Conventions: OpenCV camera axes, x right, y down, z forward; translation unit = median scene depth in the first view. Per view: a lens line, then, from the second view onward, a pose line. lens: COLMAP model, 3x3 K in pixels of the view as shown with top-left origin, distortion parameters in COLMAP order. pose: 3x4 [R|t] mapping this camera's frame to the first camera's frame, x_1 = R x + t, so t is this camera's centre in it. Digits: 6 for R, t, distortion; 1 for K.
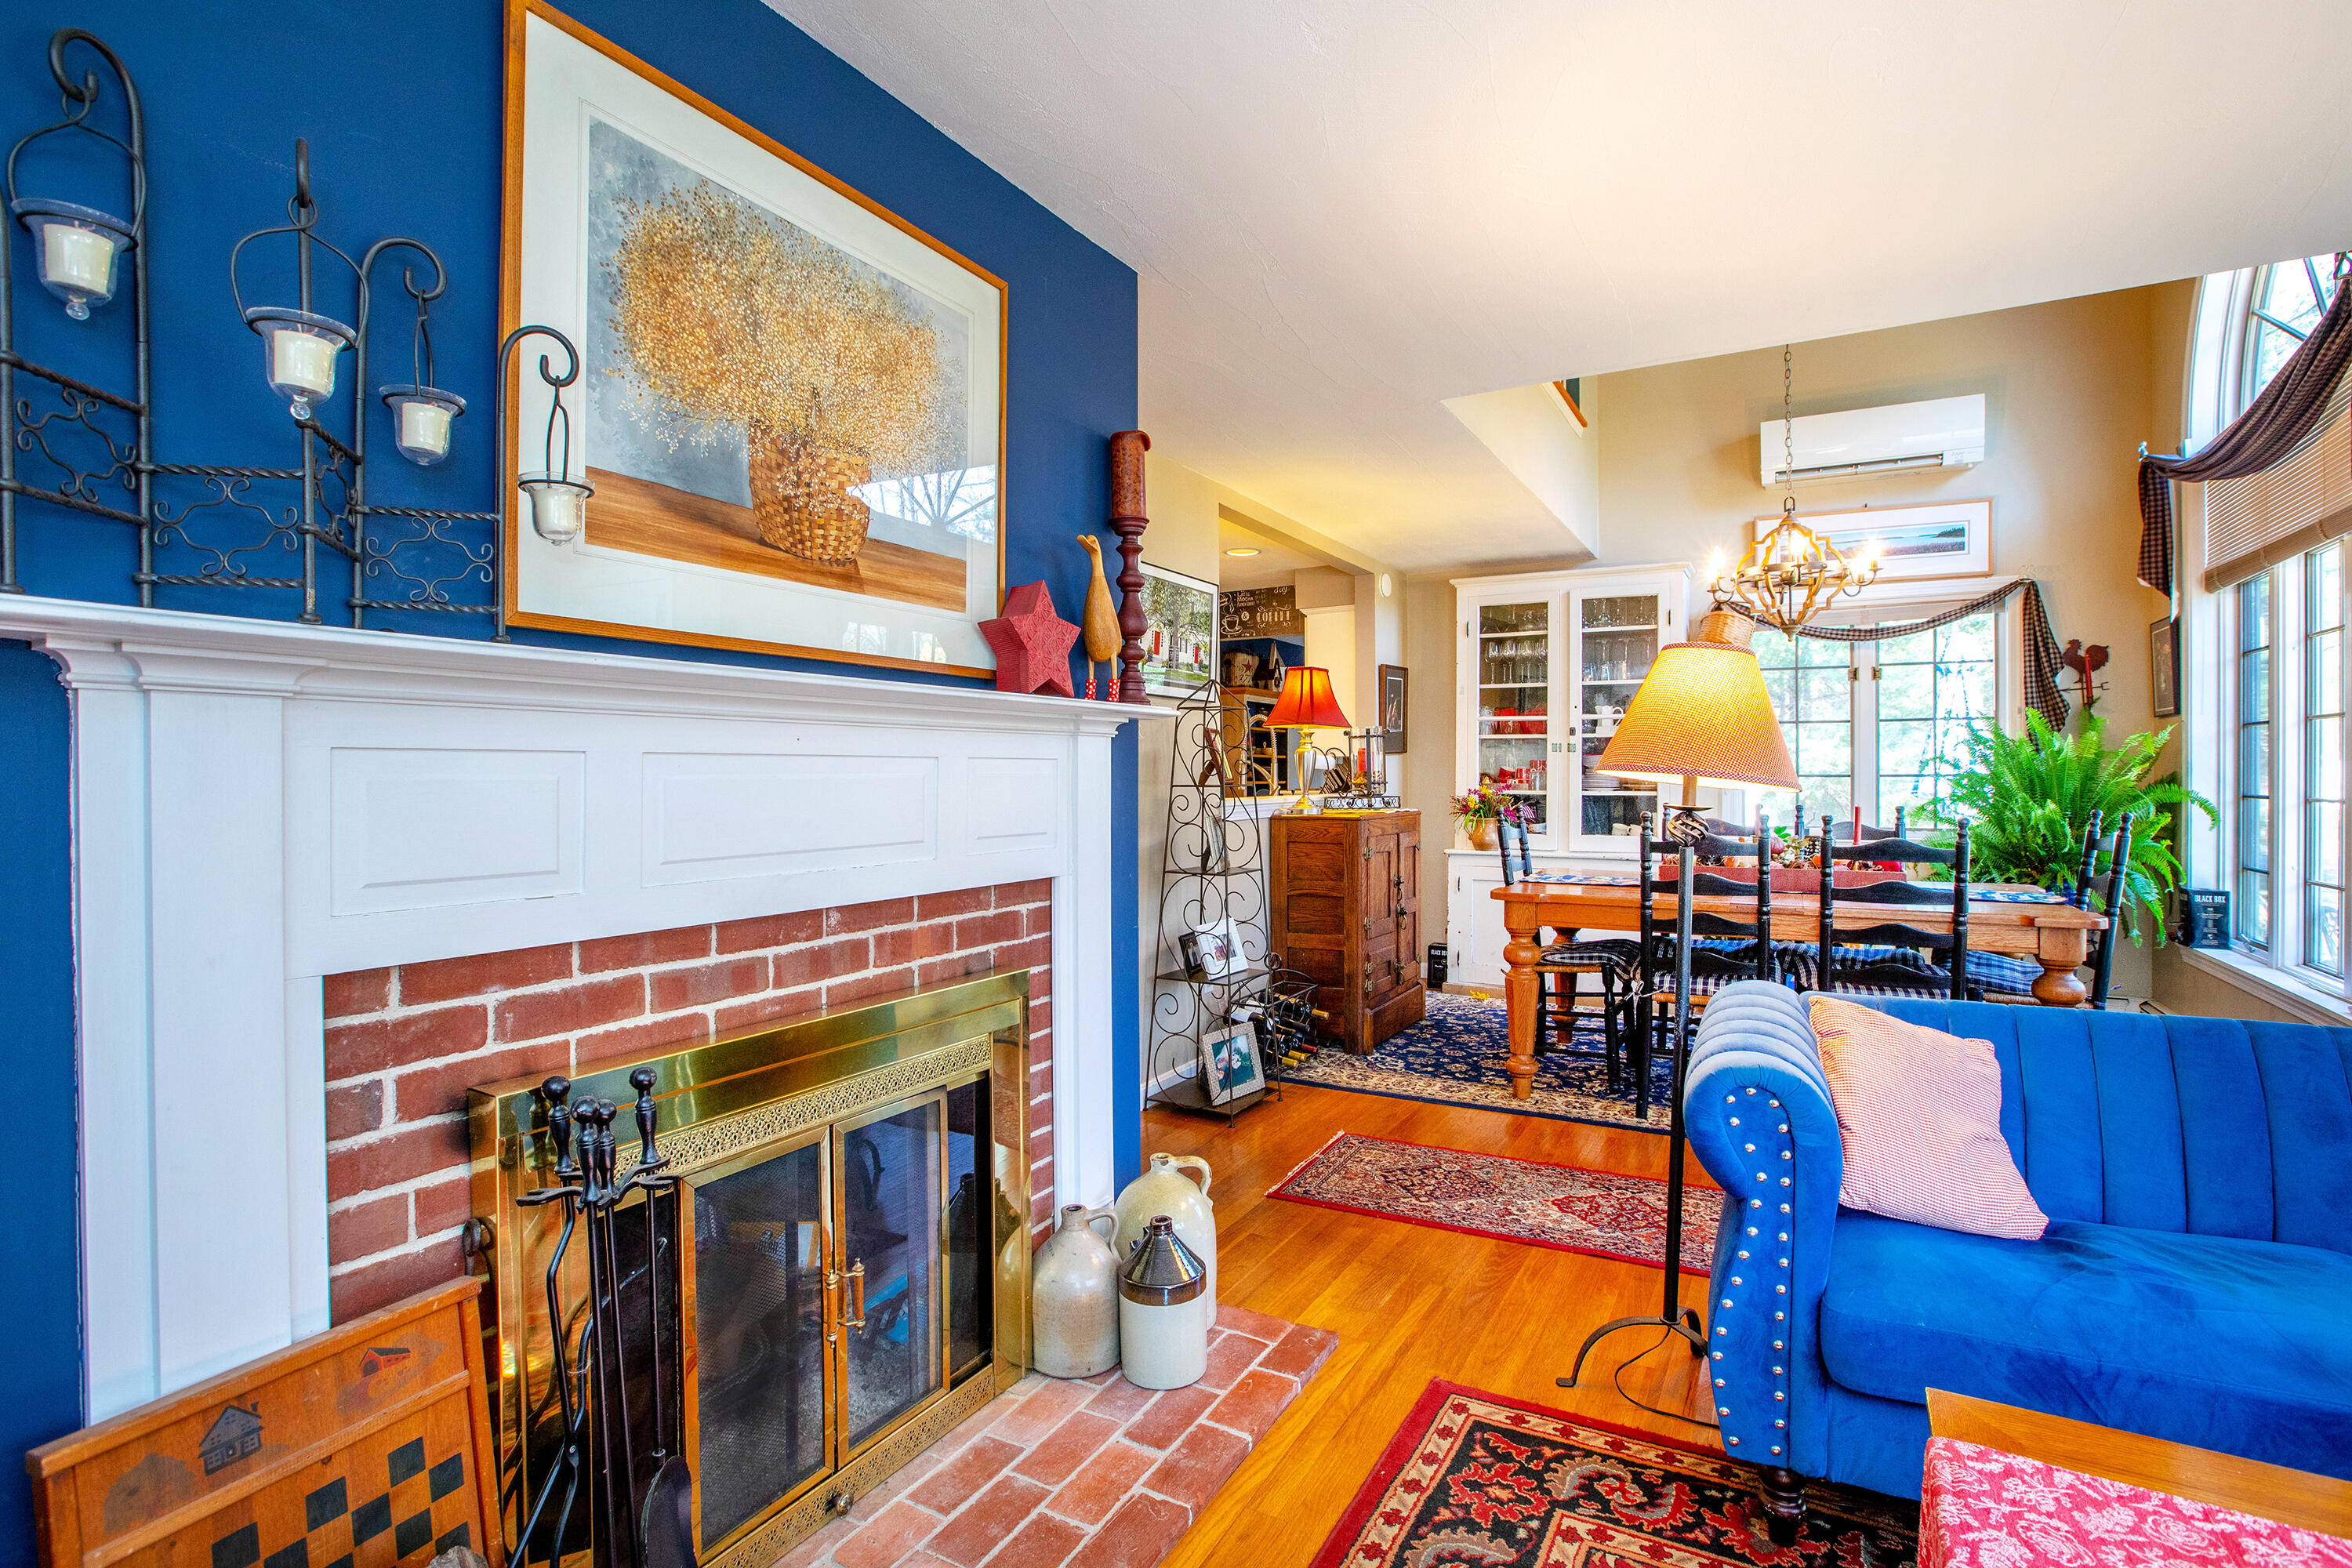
lens RADIAL K [[1092.5, 0, 1176.0], [0, 1092.5, 784.0], [0, 0, 1]] dist [-0.060543, 0.024979]
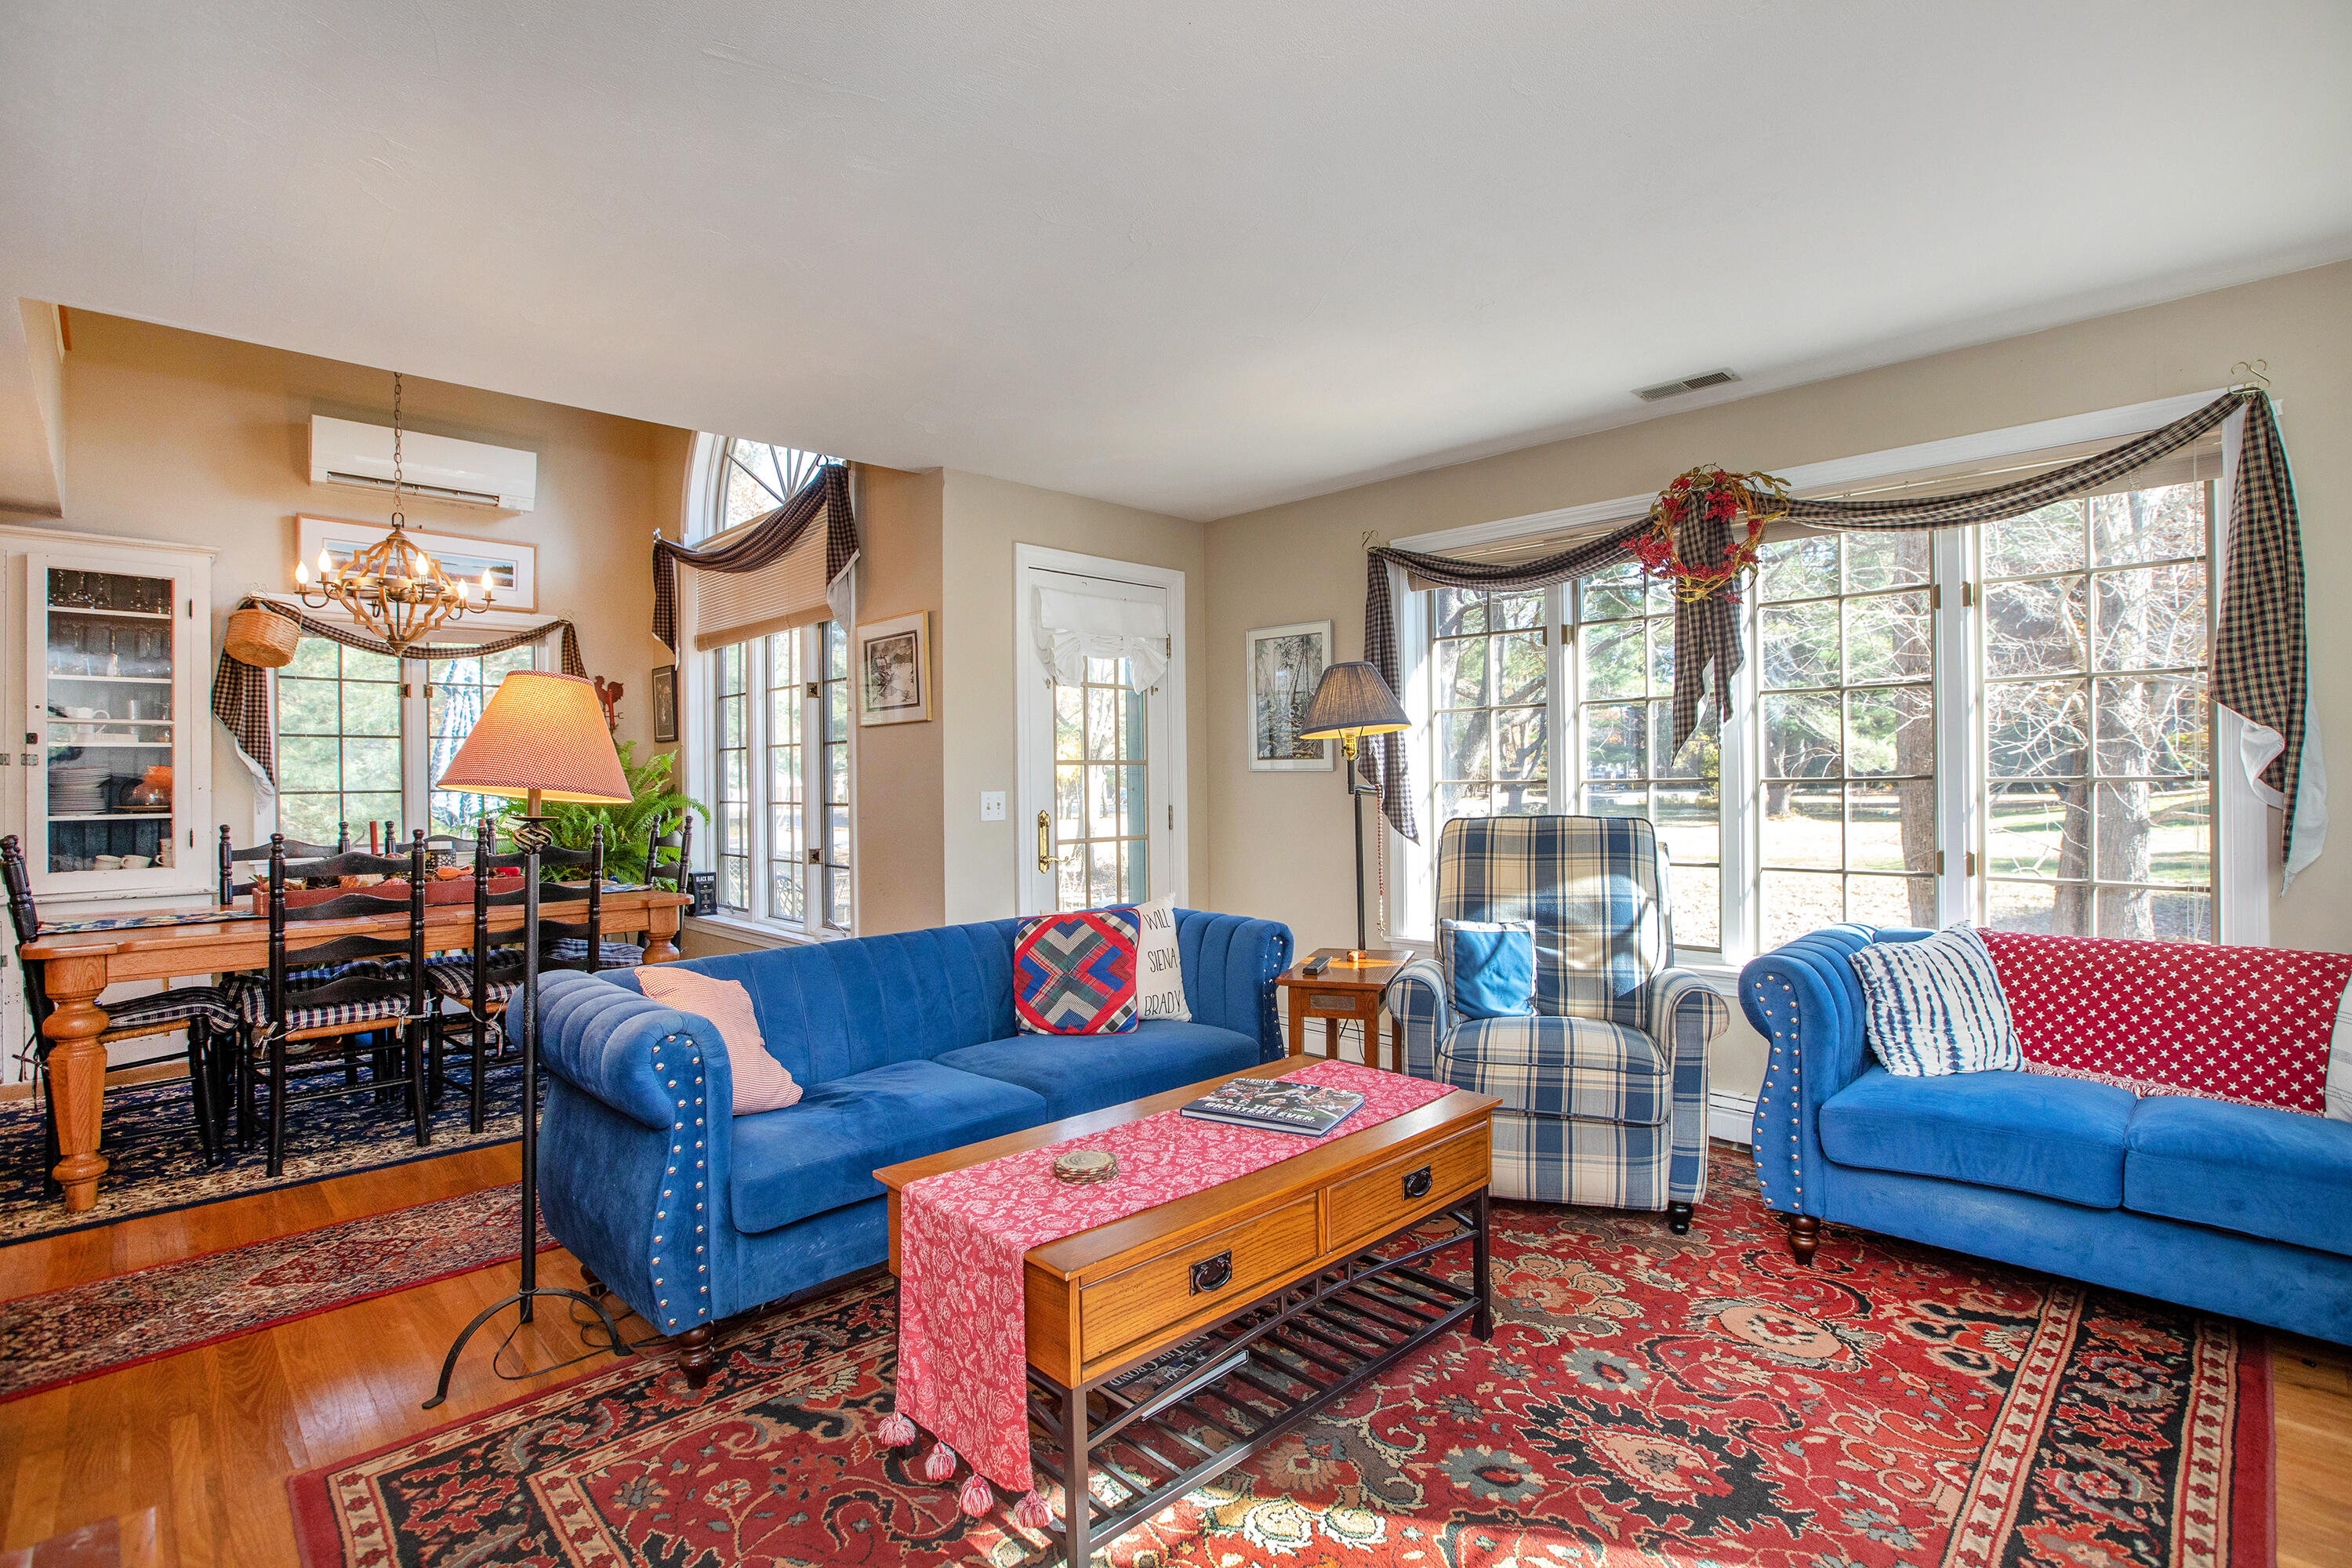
lens RADIAL K [[1092.5, 0, 1176.0], [0, 1092.5, 784.0], [0, 0, 1]] dist [-0.060543, 0.024979]
pose [[0.293476, -0.005996, 0.955948, -0.188579], [0.019949, 0.999801, 0.000147, -0.000721], [-0.955758, 0.019027, 0.293537, 0.020670]]
